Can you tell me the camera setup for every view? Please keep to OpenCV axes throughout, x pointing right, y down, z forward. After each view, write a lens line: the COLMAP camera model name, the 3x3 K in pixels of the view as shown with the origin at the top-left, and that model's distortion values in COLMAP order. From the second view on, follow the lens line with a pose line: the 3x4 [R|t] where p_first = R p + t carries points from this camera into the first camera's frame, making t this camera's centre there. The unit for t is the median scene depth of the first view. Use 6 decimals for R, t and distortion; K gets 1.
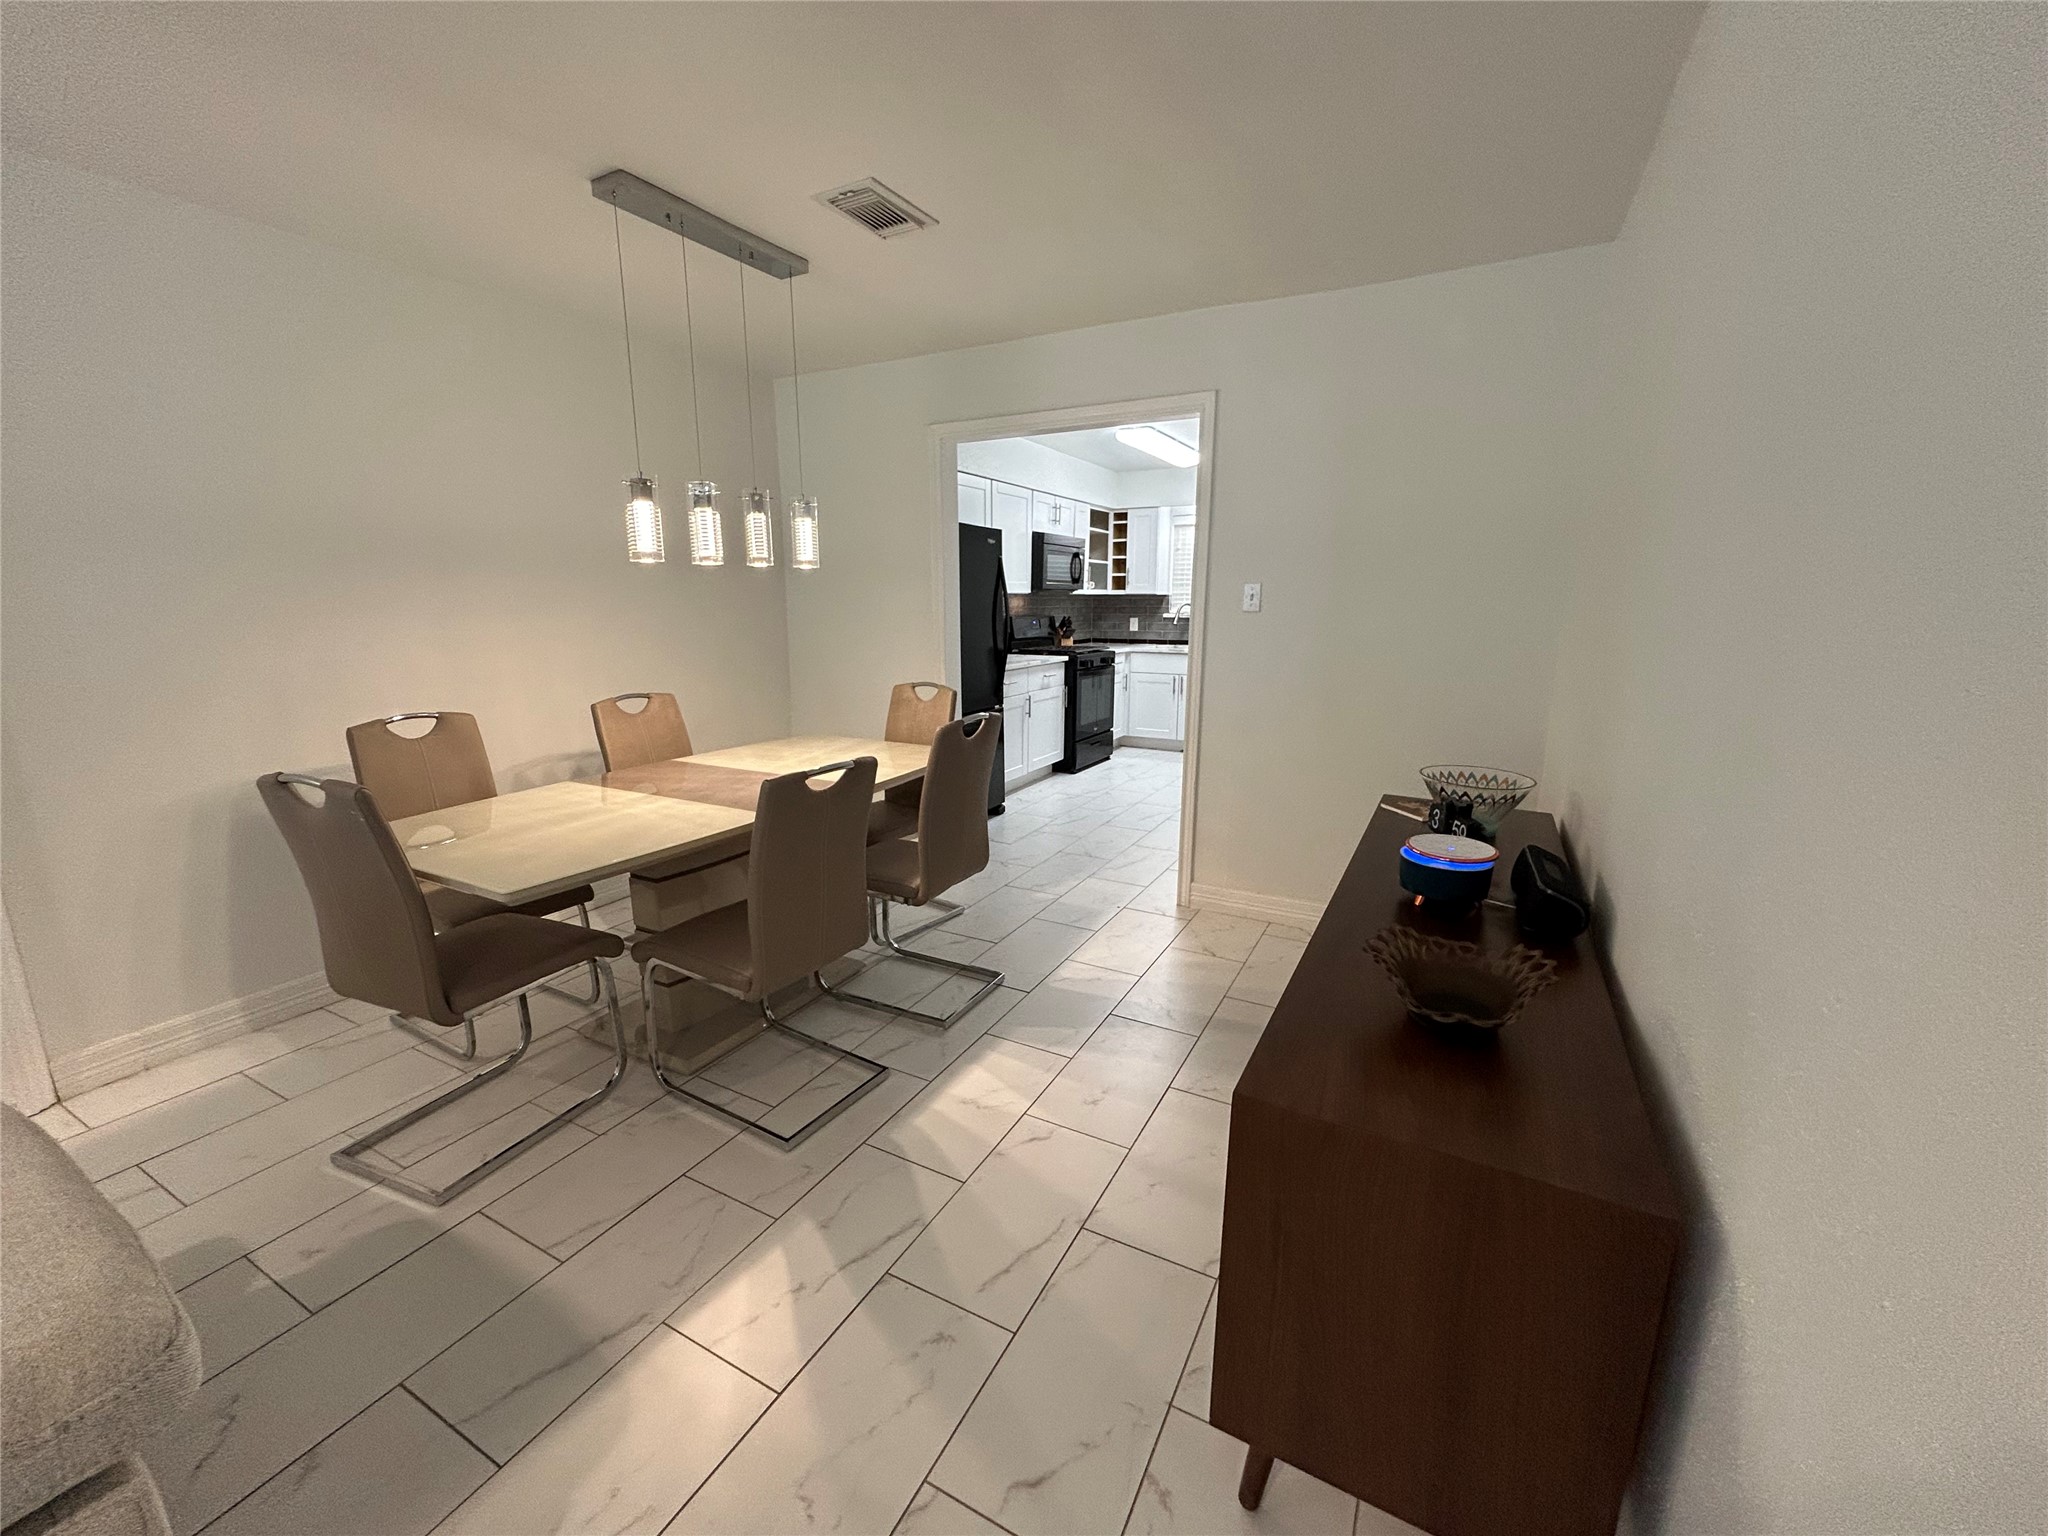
lens RADIAL K [[823.9, 0, 1024.0], [0, 823.9, 768.0], [0, 0, 1]] dist [0.001145, -0.000341]
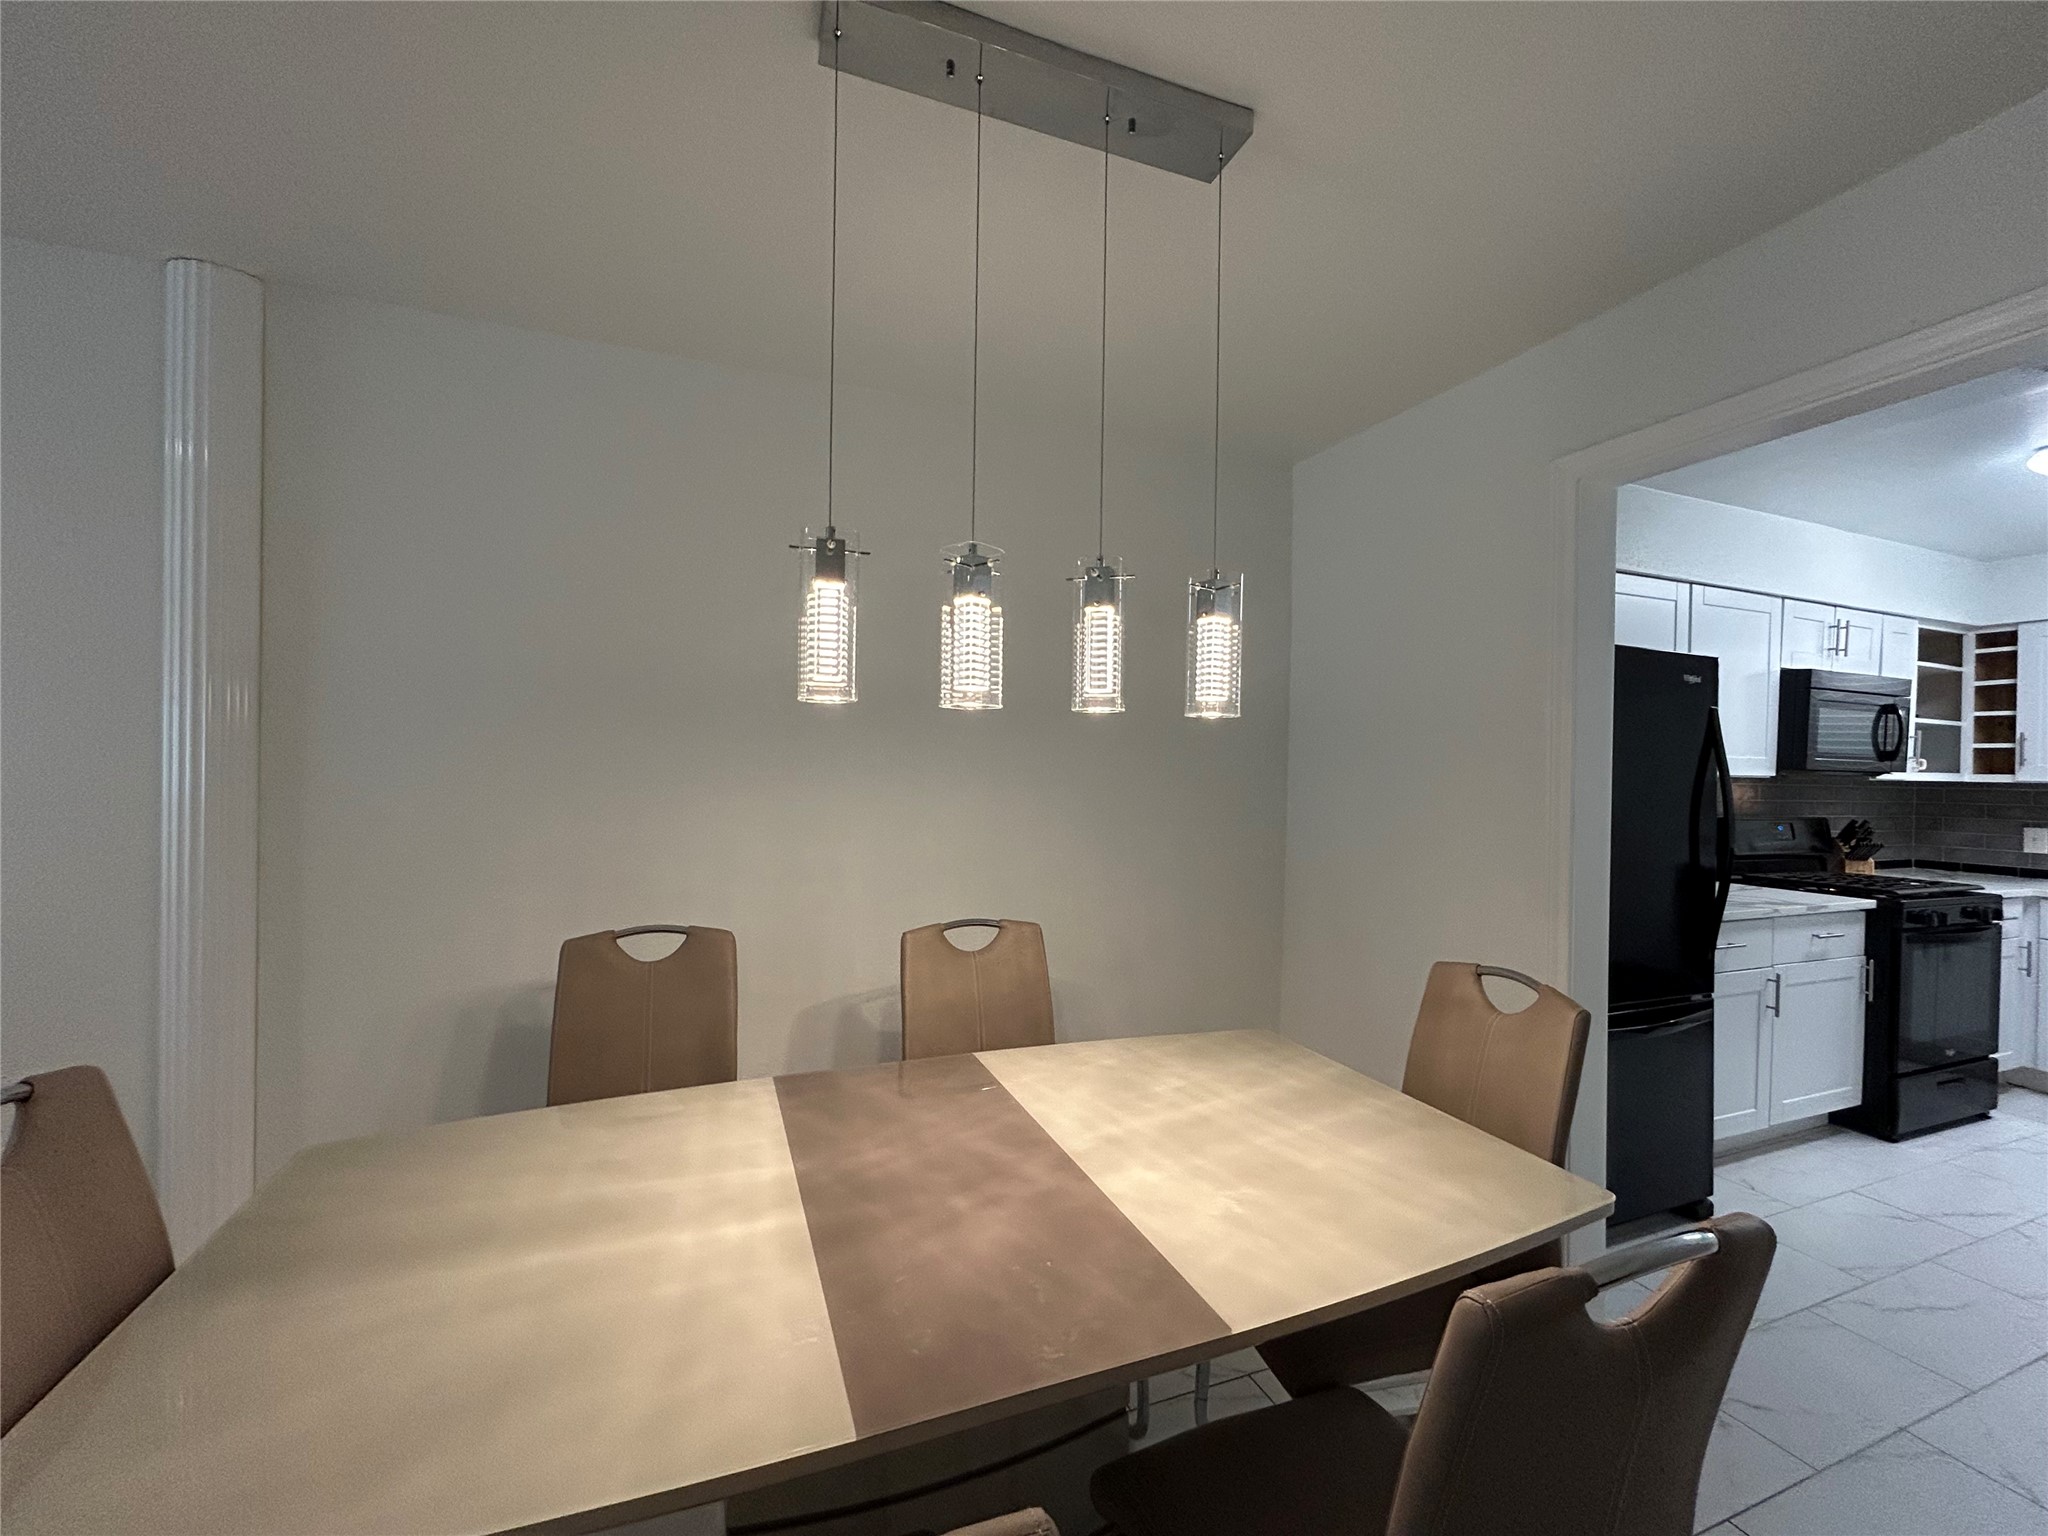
lens RADIAL K [[835.1, 0, 1021.8], [0, 835.1, 762.4], [0, 0, 1]] dist [0.002973, 0.000526]
pose [[0.765102, 0.012695, -0.643784, -0.017404], [-0.150172, 0.975753, -0.159229, -0.056700], [0.626153, 0.218505, 0.748457, 0.262848]]
